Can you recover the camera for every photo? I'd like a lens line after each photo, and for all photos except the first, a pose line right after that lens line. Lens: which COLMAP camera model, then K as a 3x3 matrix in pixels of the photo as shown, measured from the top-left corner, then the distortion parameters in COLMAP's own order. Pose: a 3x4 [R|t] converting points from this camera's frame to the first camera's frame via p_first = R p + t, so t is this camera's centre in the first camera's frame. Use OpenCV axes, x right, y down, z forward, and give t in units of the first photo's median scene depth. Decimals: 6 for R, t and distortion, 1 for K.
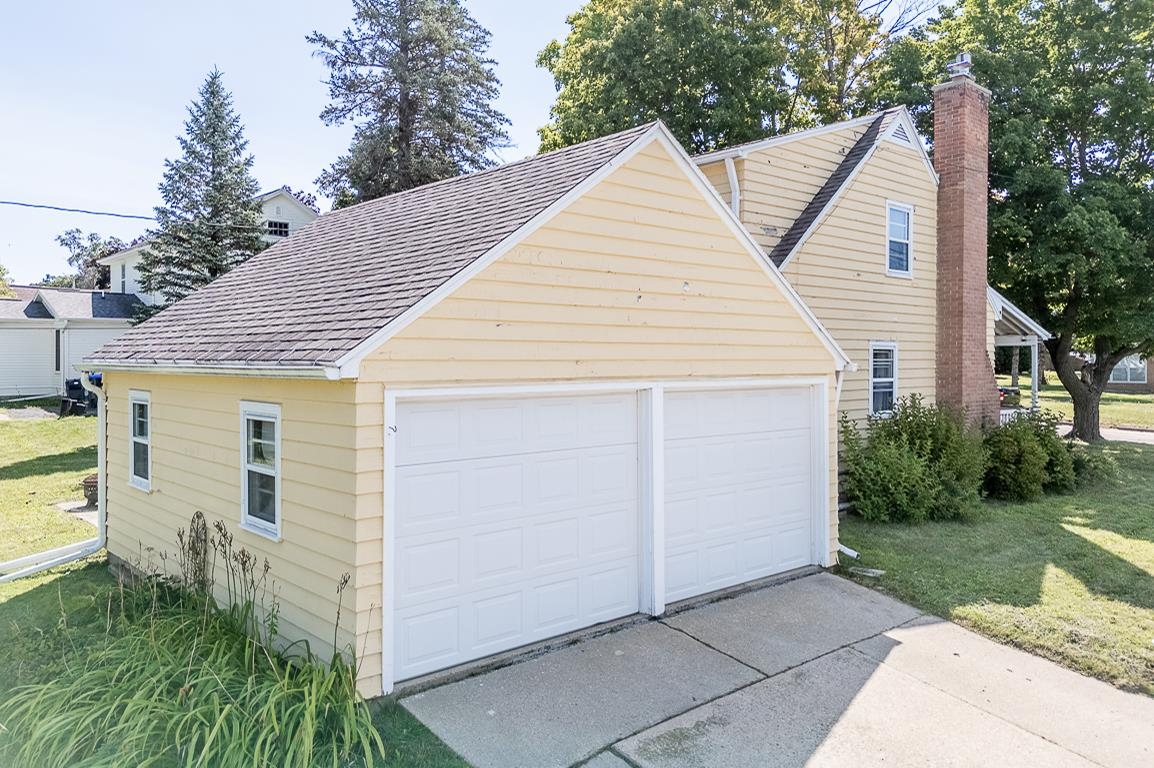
lens RADIAL K [[871.4, 0, 577.0], [0, 871.4, 384.0], [0, 0, 1]] dist [0.111478, -0.357760]
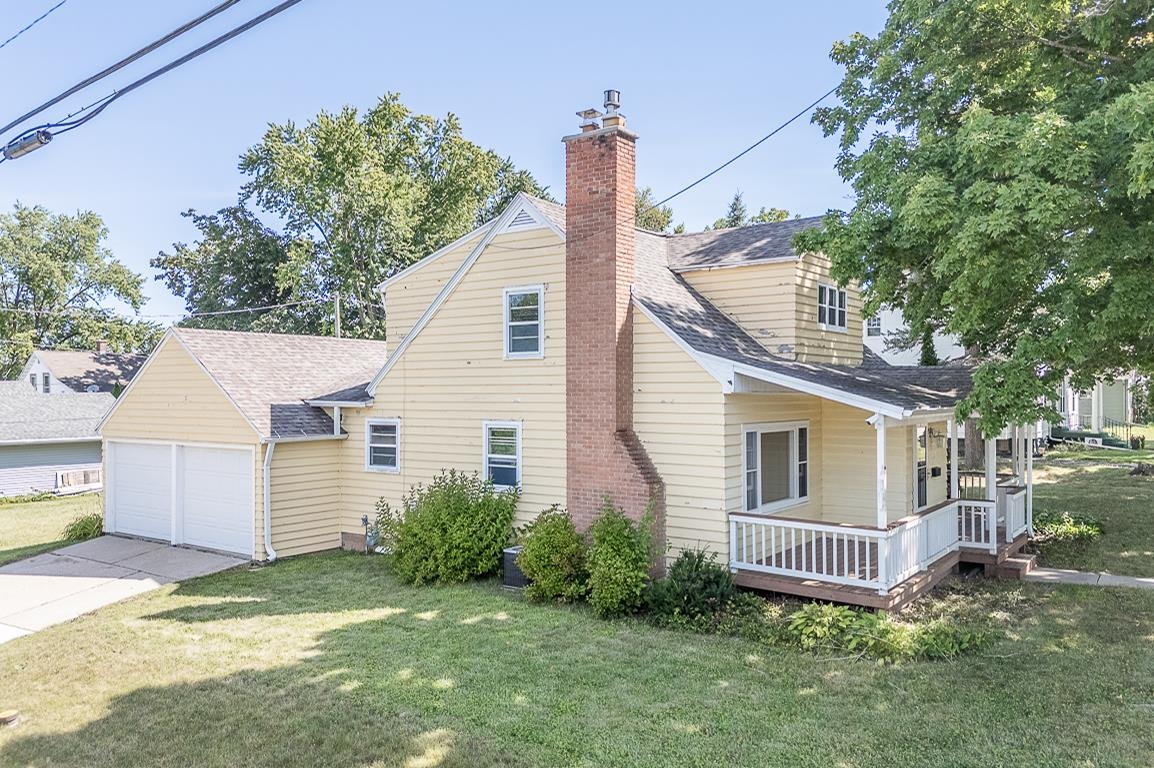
lens RADIAL K [[871.4, 0, 577.0], [0, 871.4, 384.0], [0, 0, 1]] dist [0.111478, -0.357760]
pose [[0.214486, -0.006823, -0.976703, 2.385949], [-0.022009, 0.999688, -0.011817, -0.139744], [0.976479, 0.024031, 0.214269, 1.450244]]
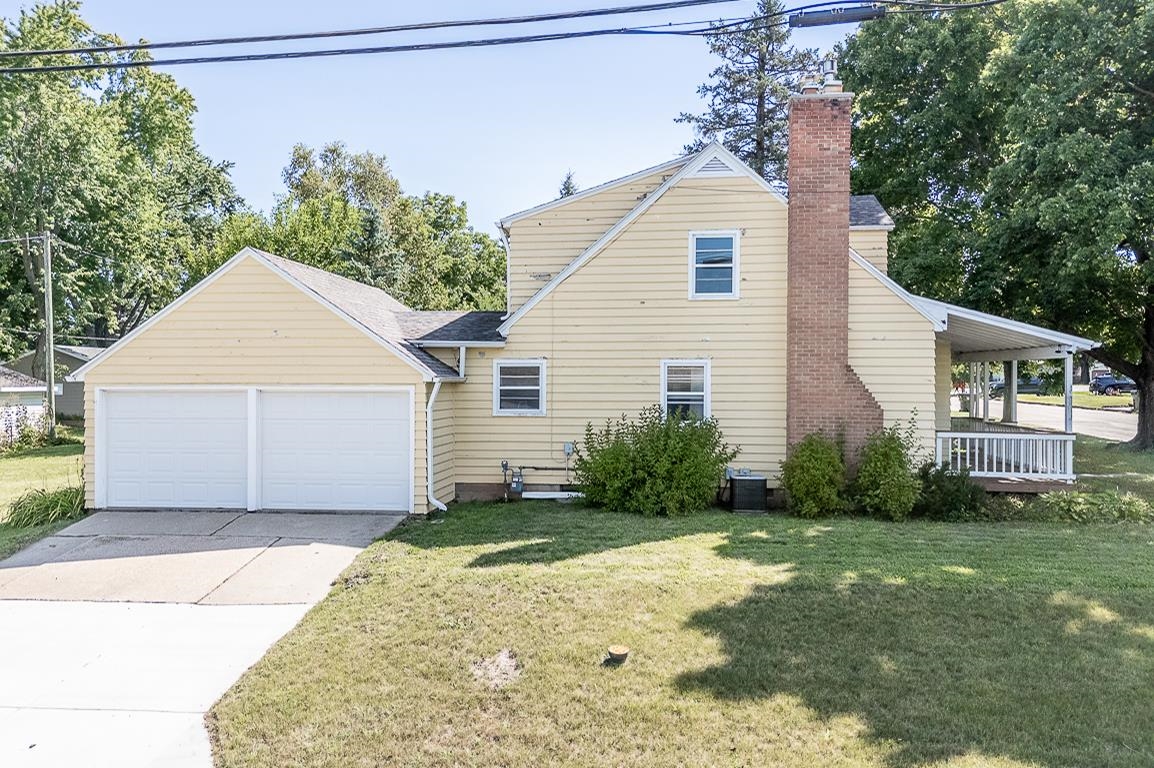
lens RADIAL K [[871.4, 0, 577.0], [0, 871.4, 384.0], [0, 0, 1]] dist [0.111478, -0.357760]
pose [[0.660572, 0.004529, -0.750749, 1.843312], [-0.022803, 0.999641, -0.014033, 0.003087], [0.750416, 0.026389, 0.660439, 0.278924]]
